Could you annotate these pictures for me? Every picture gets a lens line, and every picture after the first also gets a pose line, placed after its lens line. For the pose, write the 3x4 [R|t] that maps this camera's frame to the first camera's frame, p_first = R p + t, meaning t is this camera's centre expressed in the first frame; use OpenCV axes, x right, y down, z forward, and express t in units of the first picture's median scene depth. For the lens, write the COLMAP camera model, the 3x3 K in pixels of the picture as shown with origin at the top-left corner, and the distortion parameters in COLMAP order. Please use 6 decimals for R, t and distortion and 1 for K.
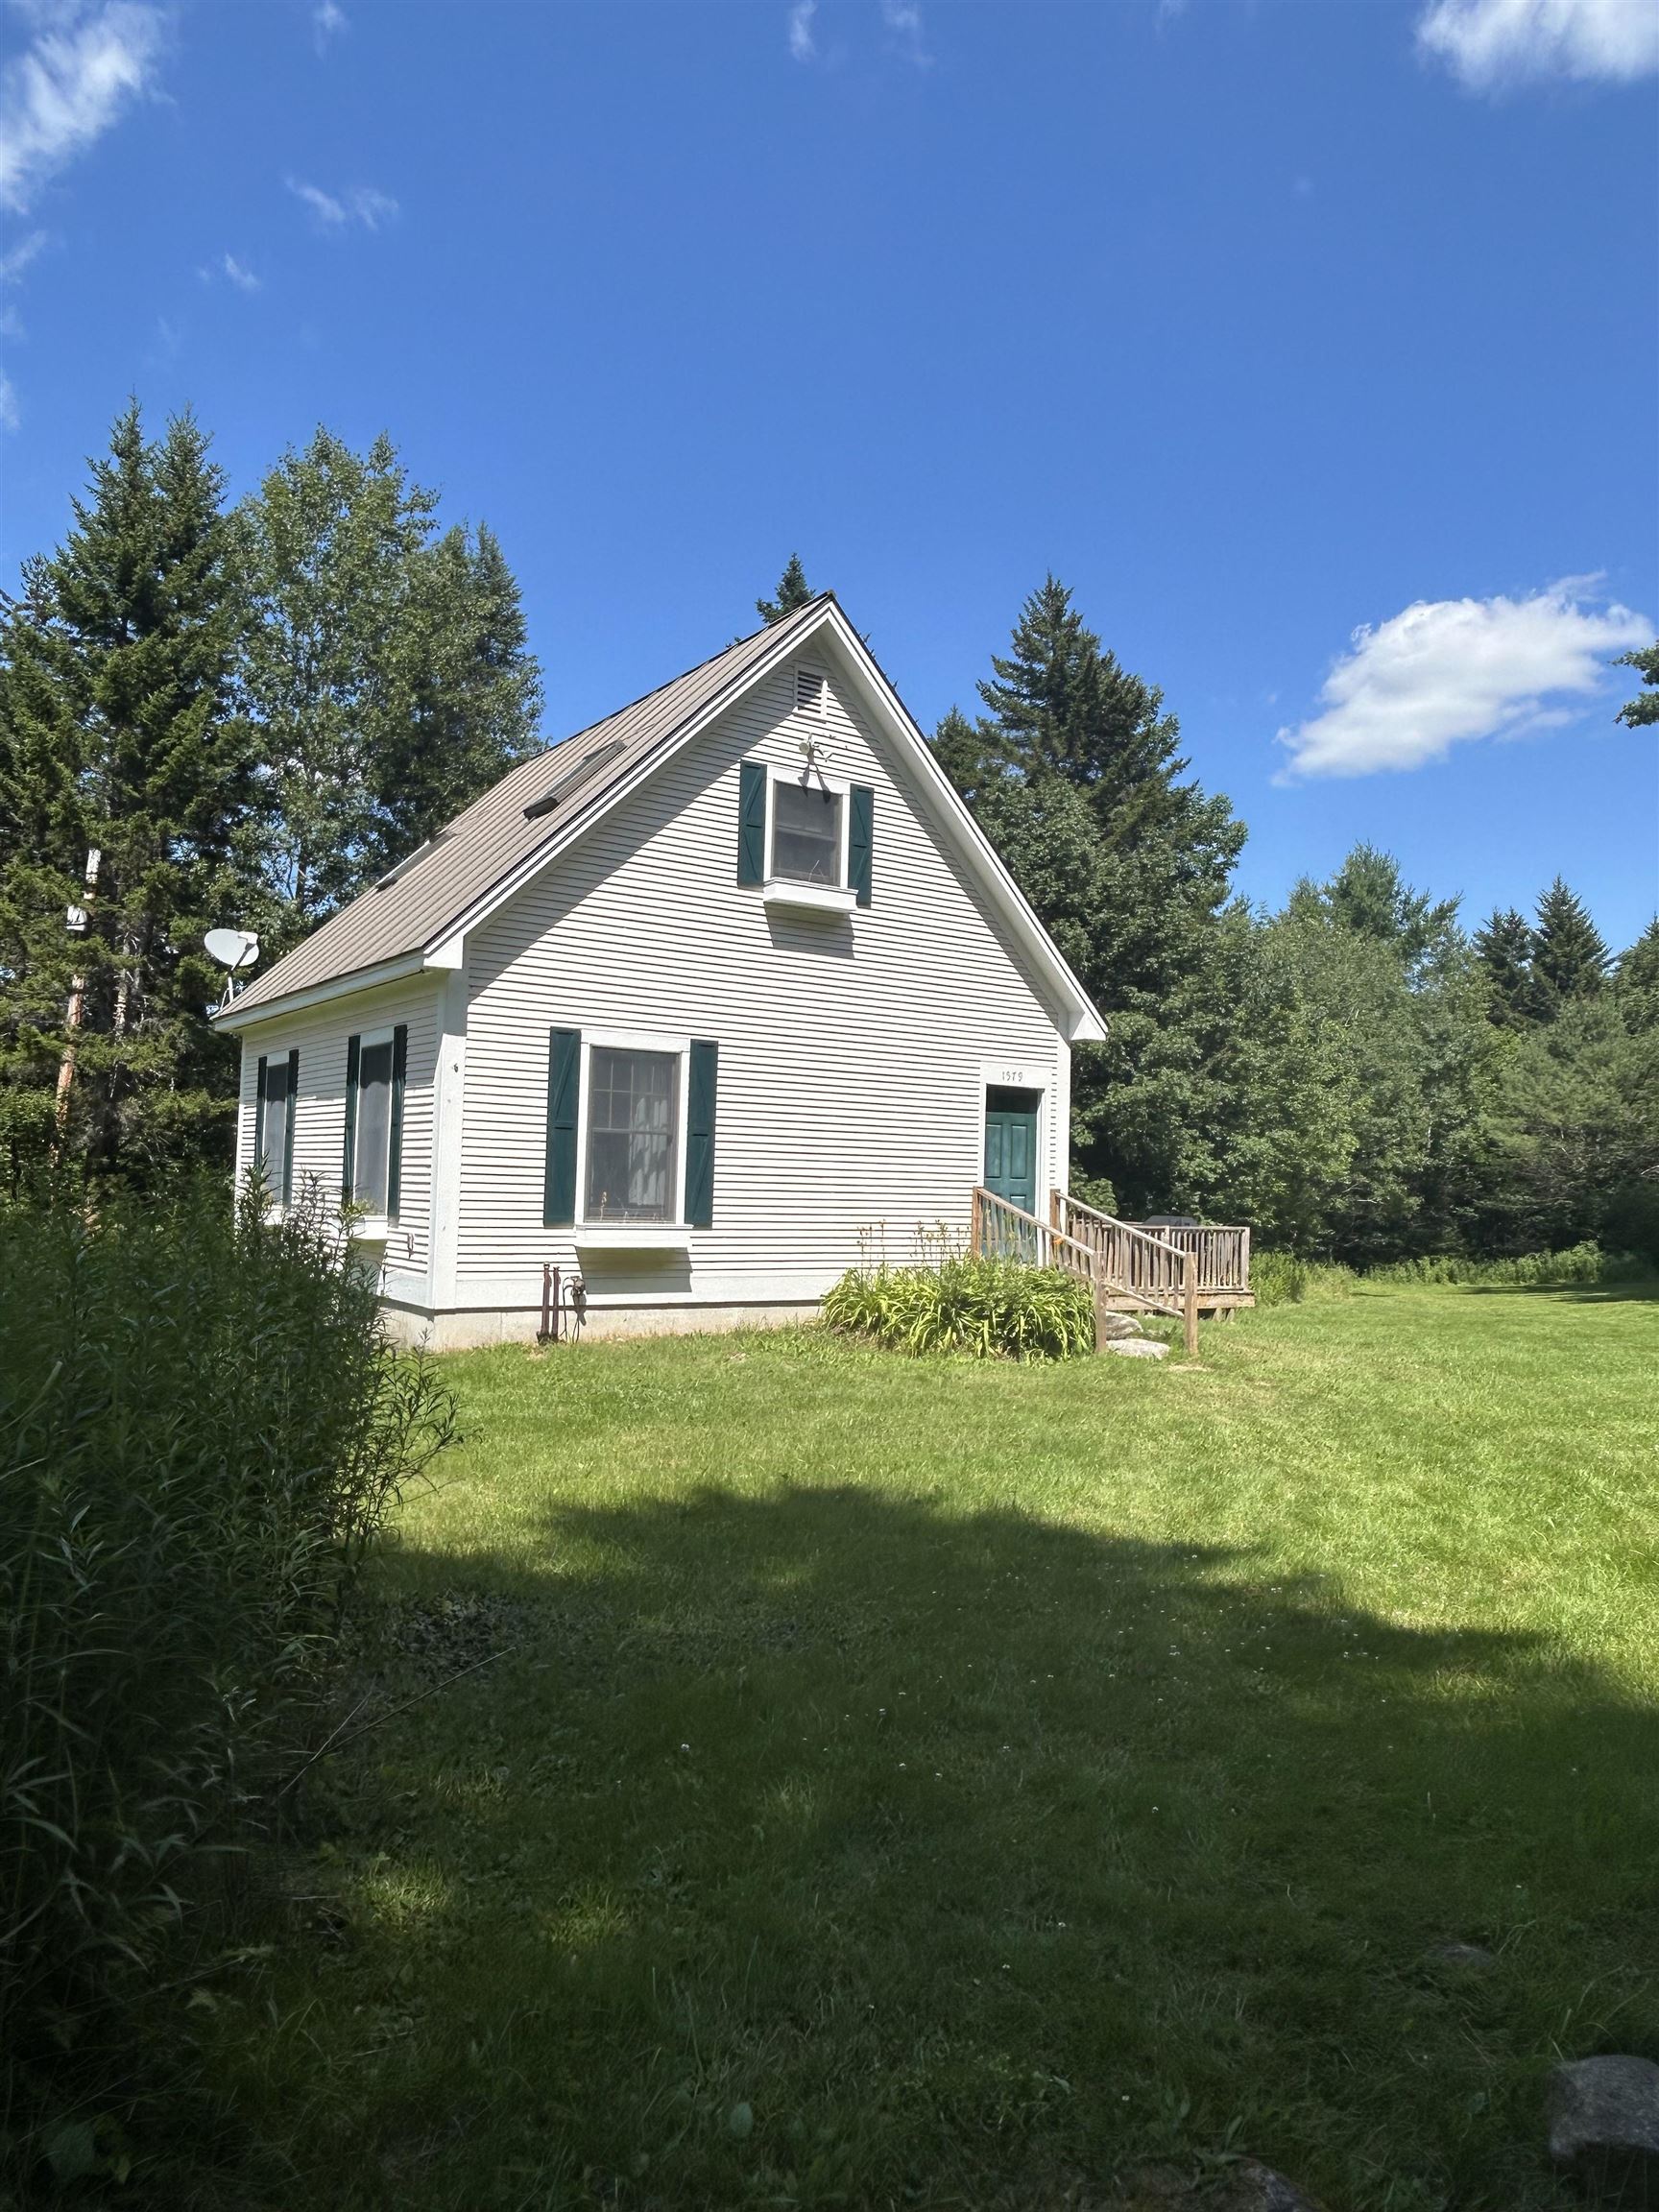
lens RADIAL K [[1541.4, 0, 833.4], [0, 1541.4, 1101.0], [0, 0, 1]] dist [0.005775, 0.000201]
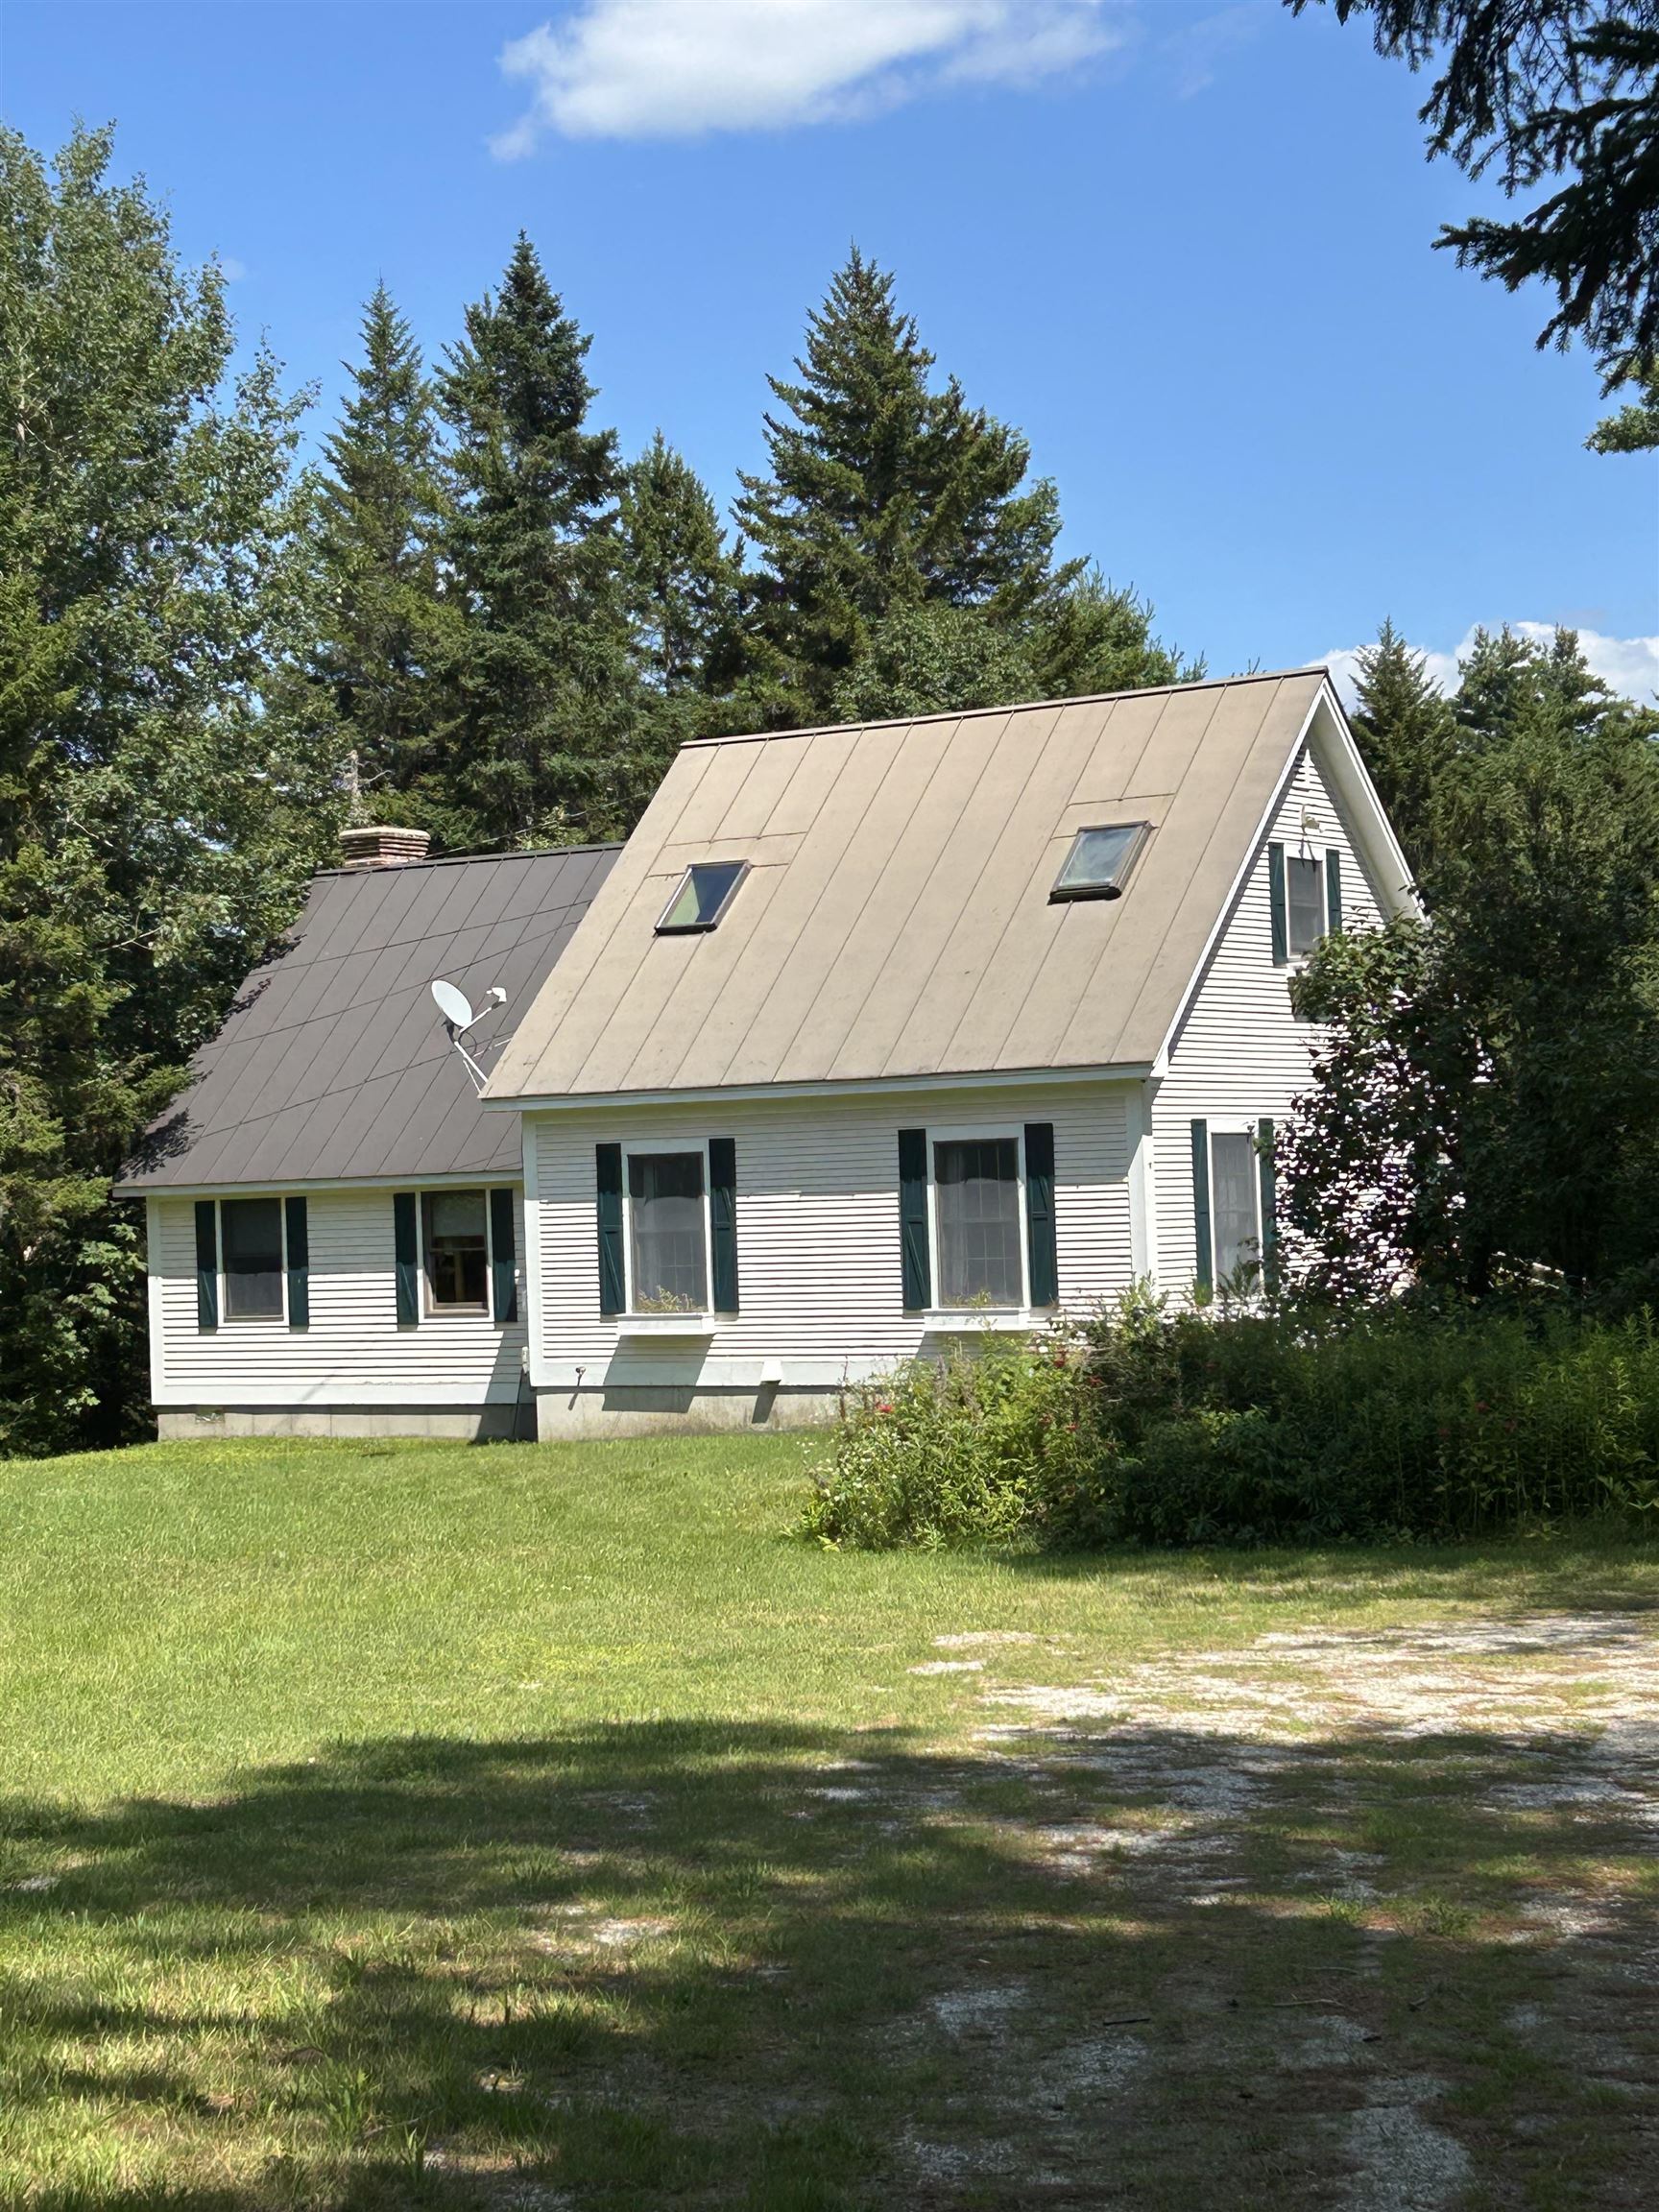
lens RADIAL K [[3791.7, 0, 828.3], [0, 3791.7, 1107.3], [0, 0, 1]] dist [0.079228, 0.000000]
pose [[0.932942, -0.046823, 0.356970, -1.167745], [0.036130, 0.998678, 0.036569, -0.139190], [-0.358210, -0.021219, 0.933400, -1.175677]]
